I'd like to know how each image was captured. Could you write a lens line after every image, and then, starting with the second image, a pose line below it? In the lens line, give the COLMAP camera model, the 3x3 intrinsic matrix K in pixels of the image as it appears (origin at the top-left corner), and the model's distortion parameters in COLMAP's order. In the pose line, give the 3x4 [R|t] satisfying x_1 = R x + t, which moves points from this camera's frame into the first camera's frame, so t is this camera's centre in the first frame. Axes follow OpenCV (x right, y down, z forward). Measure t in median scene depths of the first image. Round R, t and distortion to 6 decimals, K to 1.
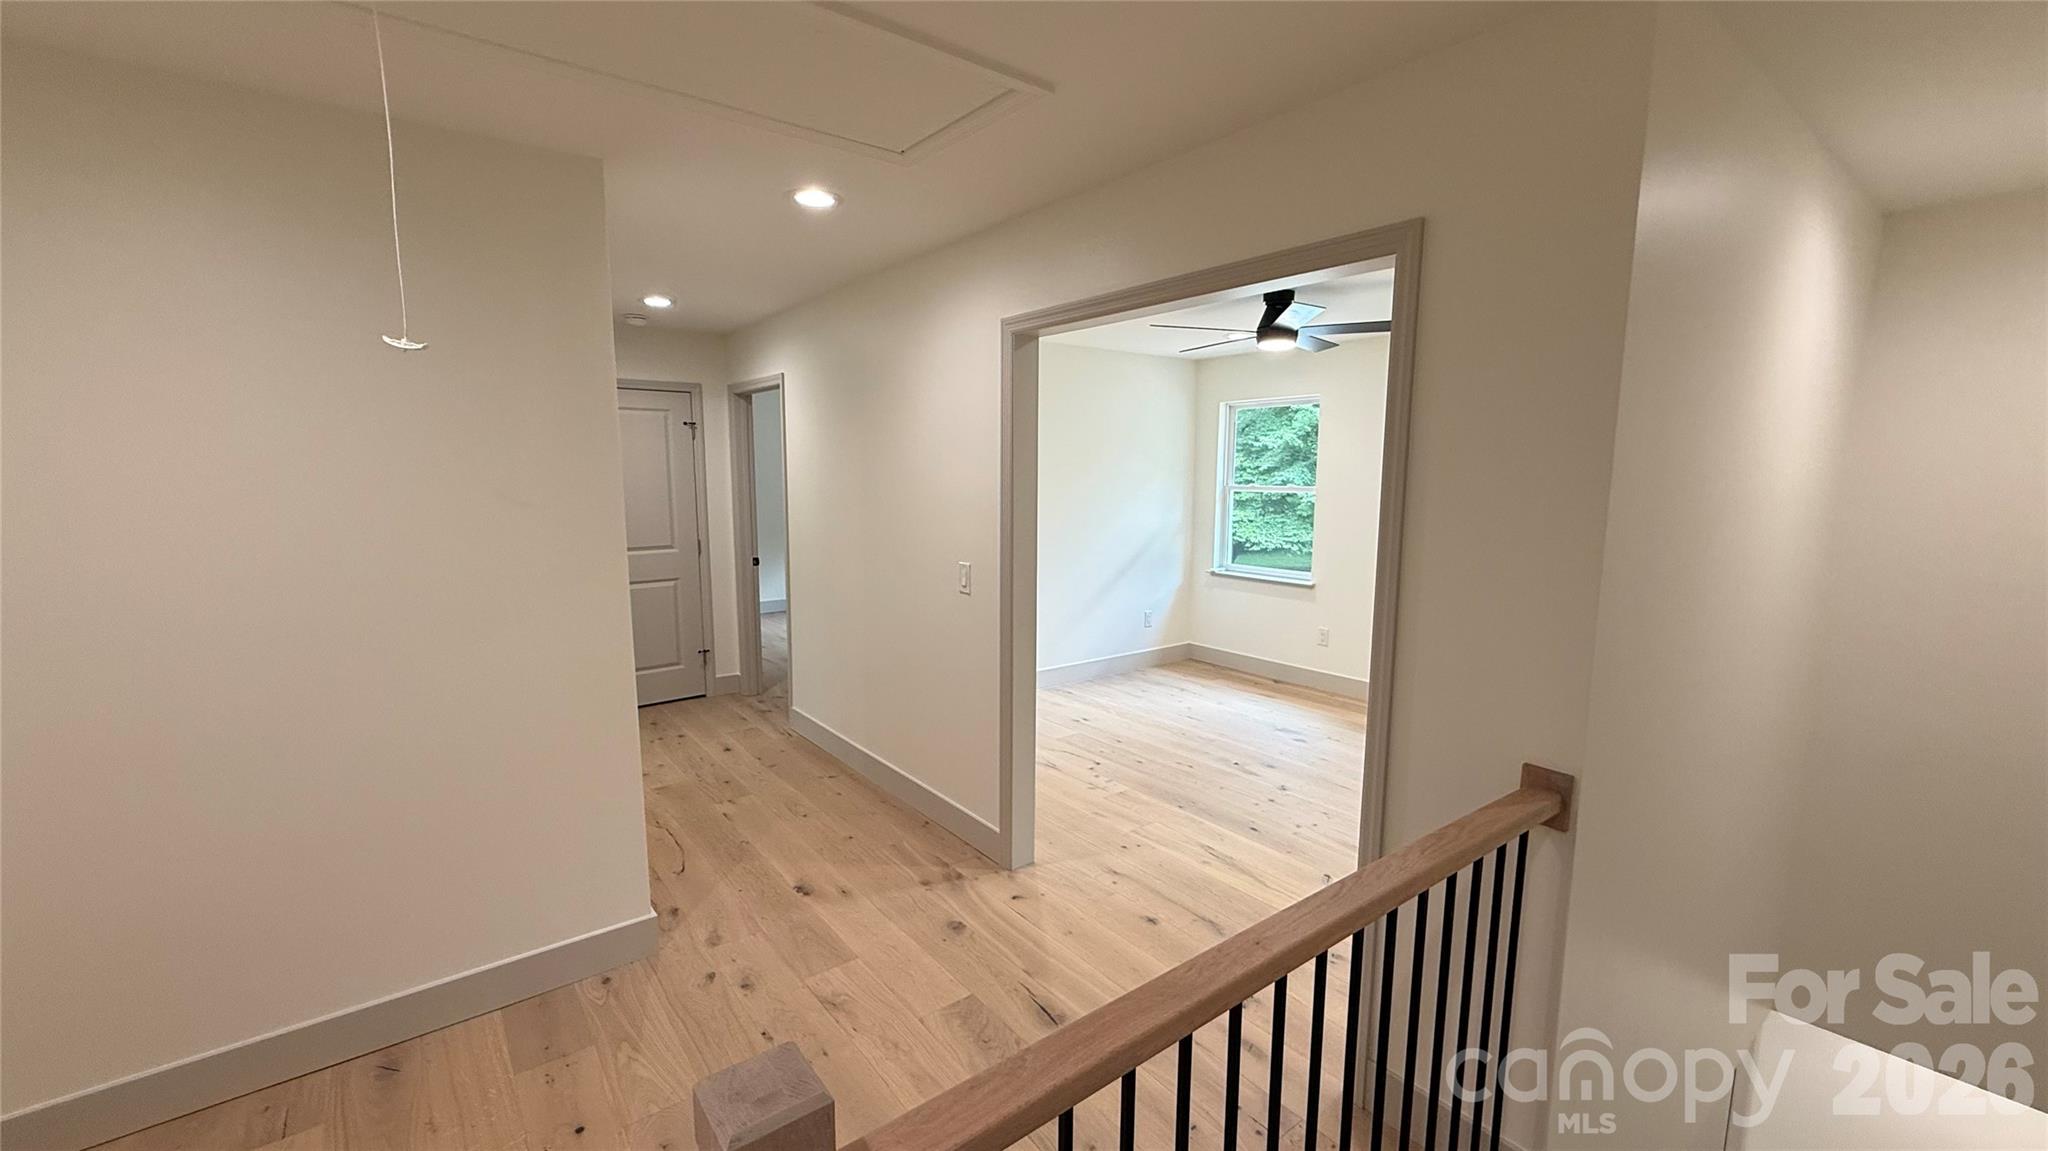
lens RADIAL K [[815.5, 0, 1022.5], [0, 815.5, 579.1], [0, 0, 1]] dist [-0.000483, 0.000121]
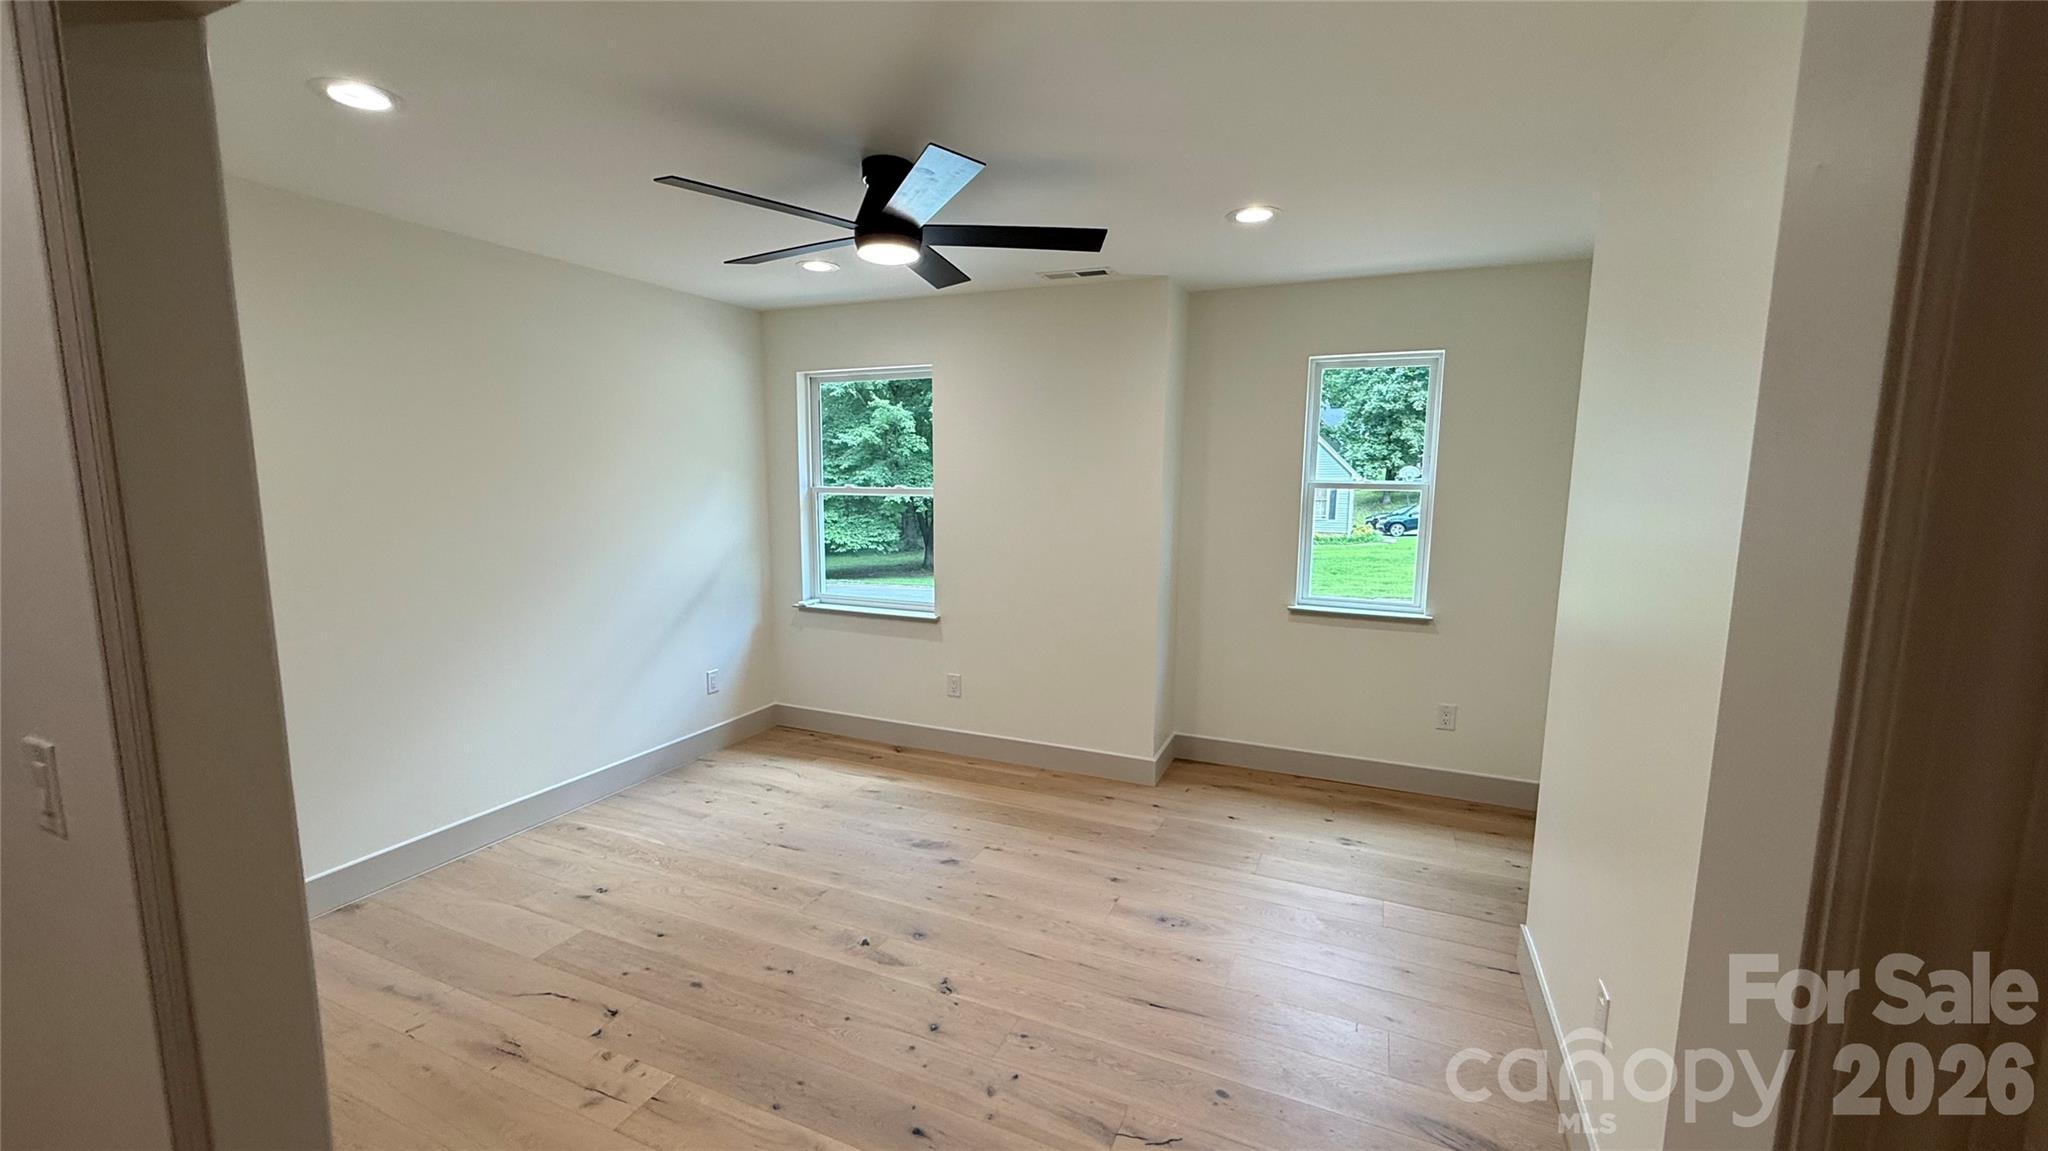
lens RADIAL K [[815.5, 0, 1022.5], [0, 815.5, 579.1], [0, 0, 1]] dist [-0.000483, 0.000121]
pose [[0.876657, -0.062089, 0.477093, 0.067178], [0.061582, 0.997962, 0.016718, -0.036581], [-0.477158, 0.014724, 0.878694, 0.297340]]
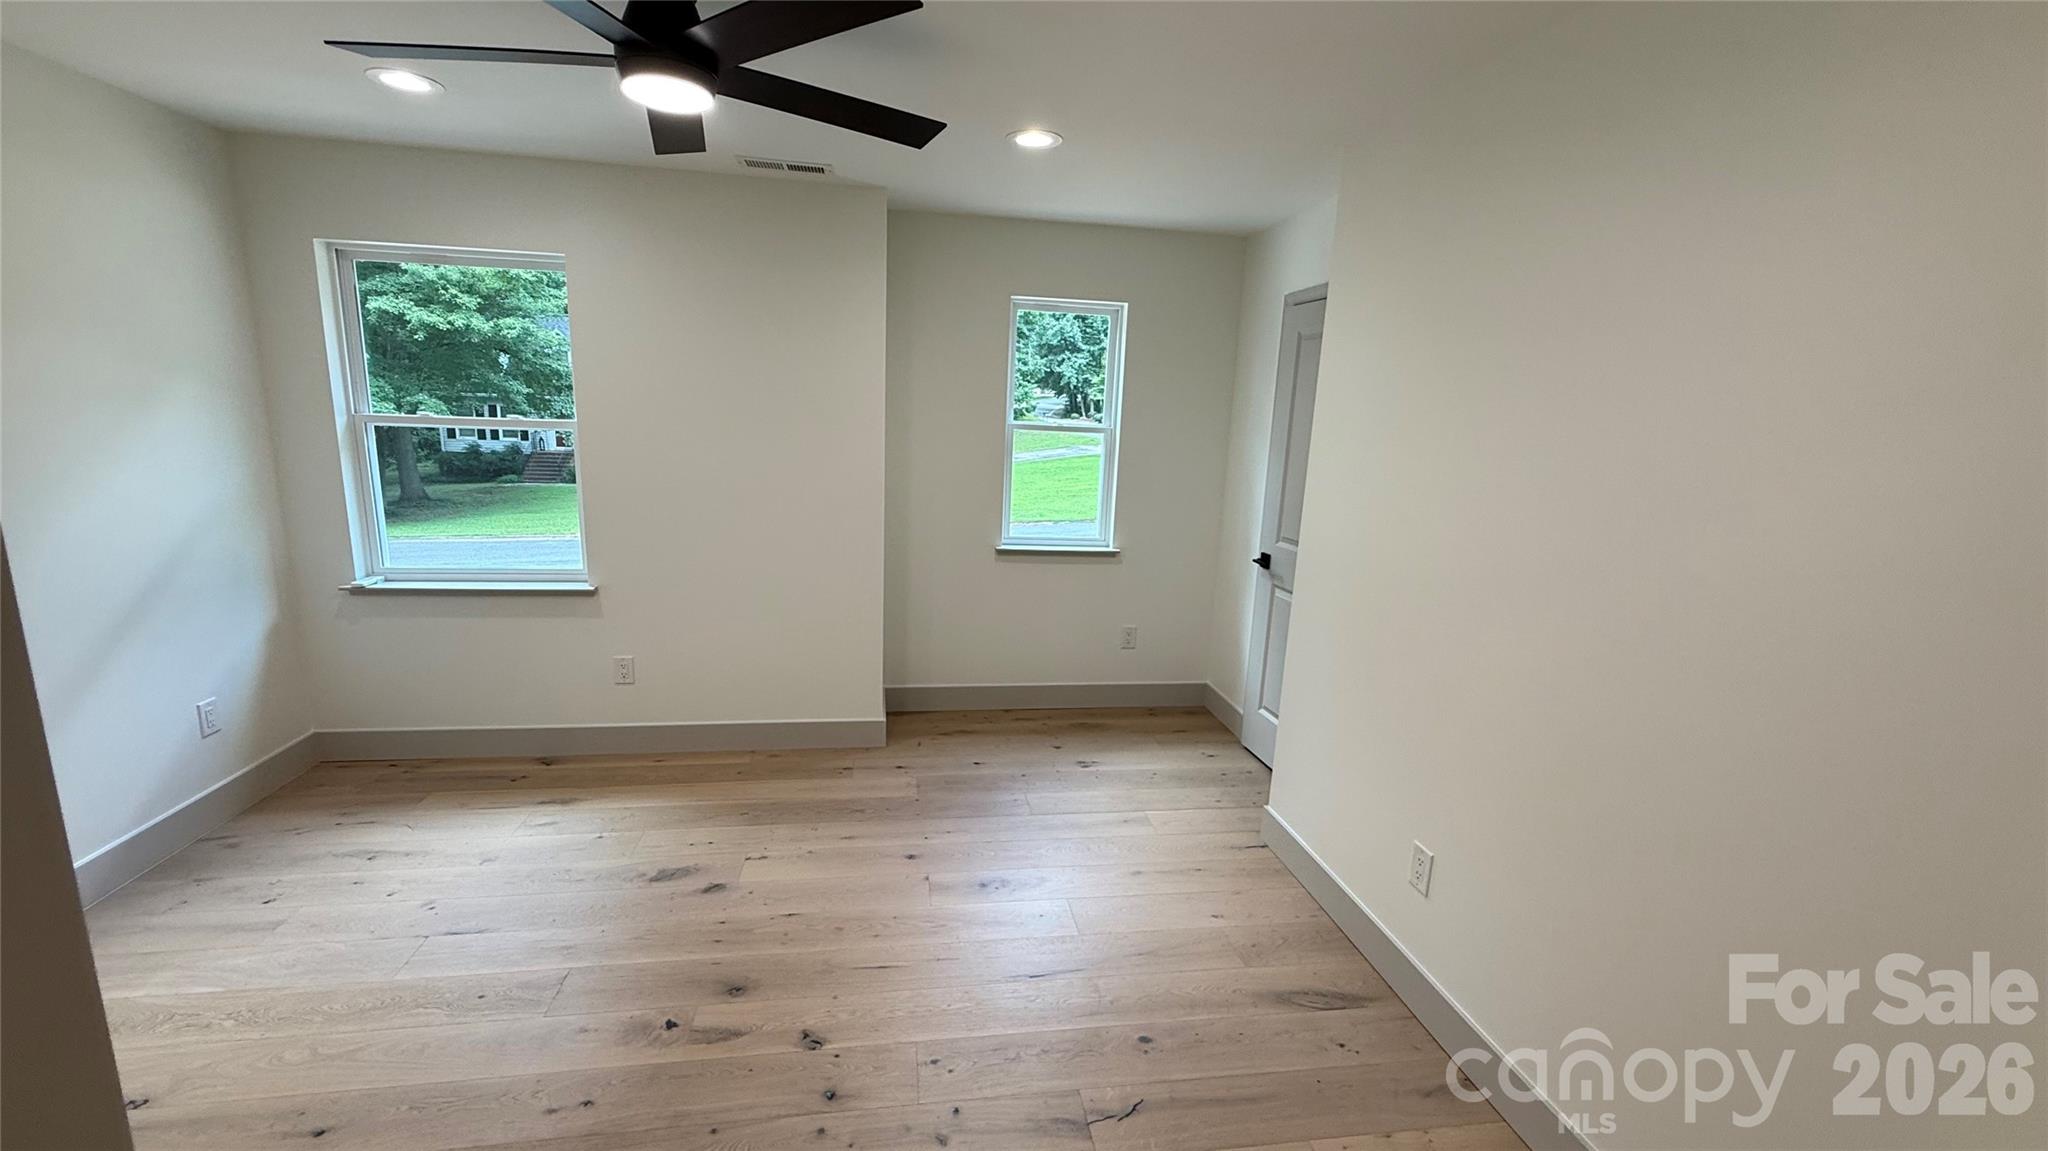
lens RADIAL K [[815.5, 0, 1022.5], [0, 815.5, 579.1], [0, 0, 1]] dist [-0.000483, 0.000121]
pose [[0.477832, -0.162041, 0.863376, -0.004266], [0.079849, 0.986783, 0.141010, -0.058002], [-0.874815, 0.001561, 0.484456, 0.439343]]
